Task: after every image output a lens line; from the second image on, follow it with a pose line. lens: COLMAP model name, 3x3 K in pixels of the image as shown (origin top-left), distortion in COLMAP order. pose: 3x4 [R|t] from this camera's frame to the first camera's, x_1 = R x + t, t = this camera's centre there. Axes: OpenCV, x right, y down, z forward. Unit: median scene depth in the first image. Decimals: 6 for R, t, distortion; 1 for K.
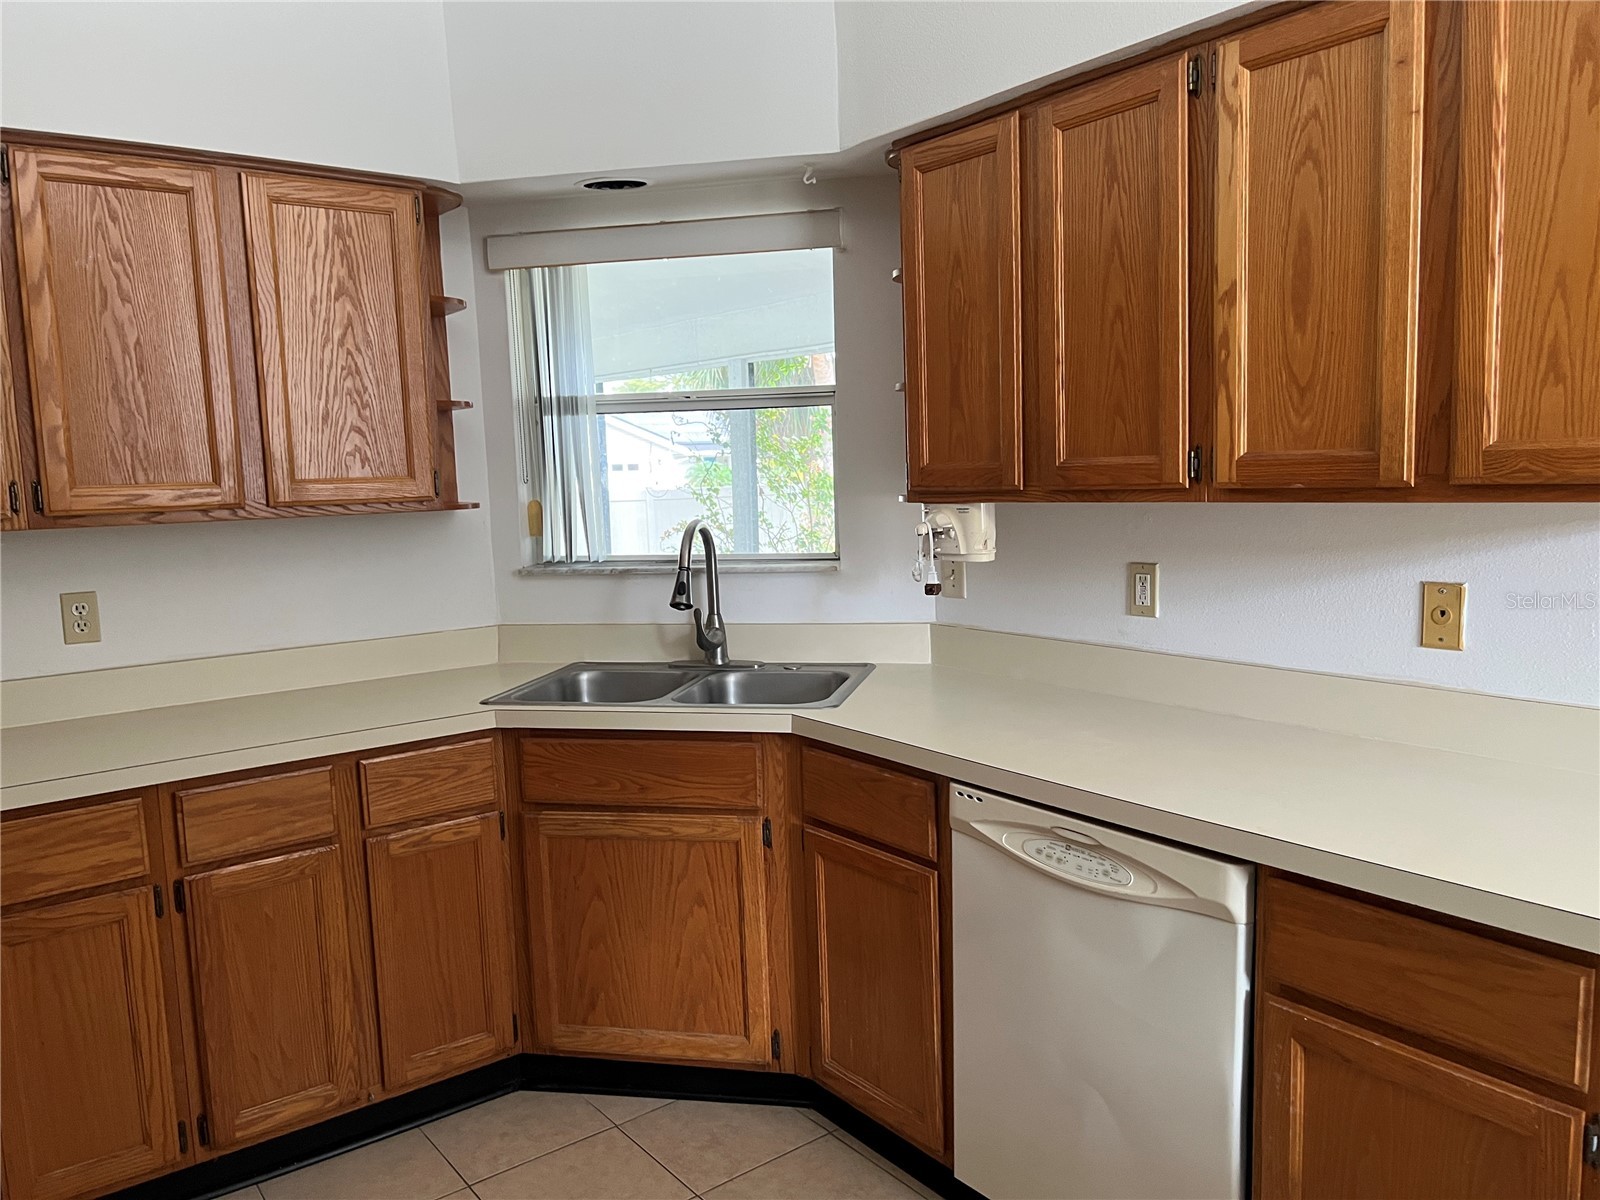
lens RADIAL K [[1195.8, 0, 800.0], [0, 1195.8, 600.0], [0, 0, 1]] dist [-0.001449, -0.001894]
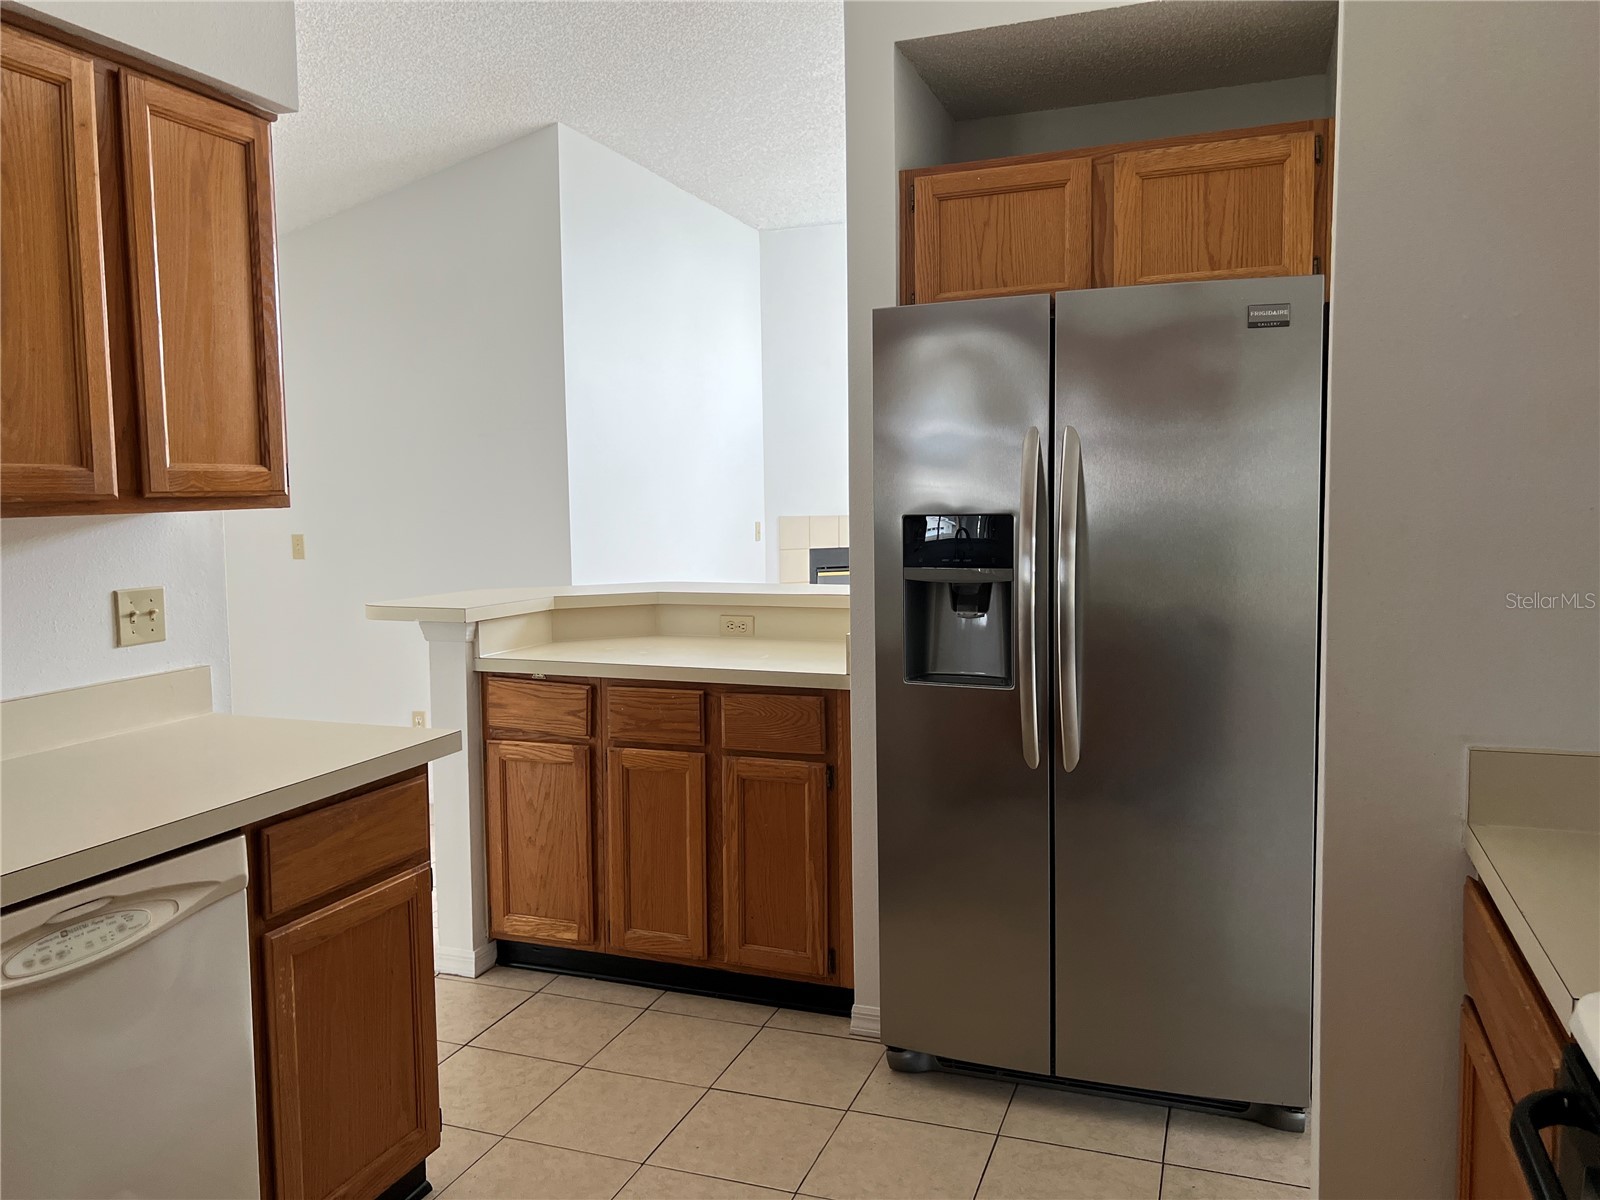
lens RADIAL K [[1195.8, 0, 800.0], [0, 1195.8, 600.0], [0, 0, 1]] dist [-0.001449, -0.001894]
pose [[-0.543462, -0.045102, 0.838221, -0.771856], [0.119764, 0.984174, 0.130605, -0.068797], [-0.830846, 0.171367, -0.529460, 1.037378]]
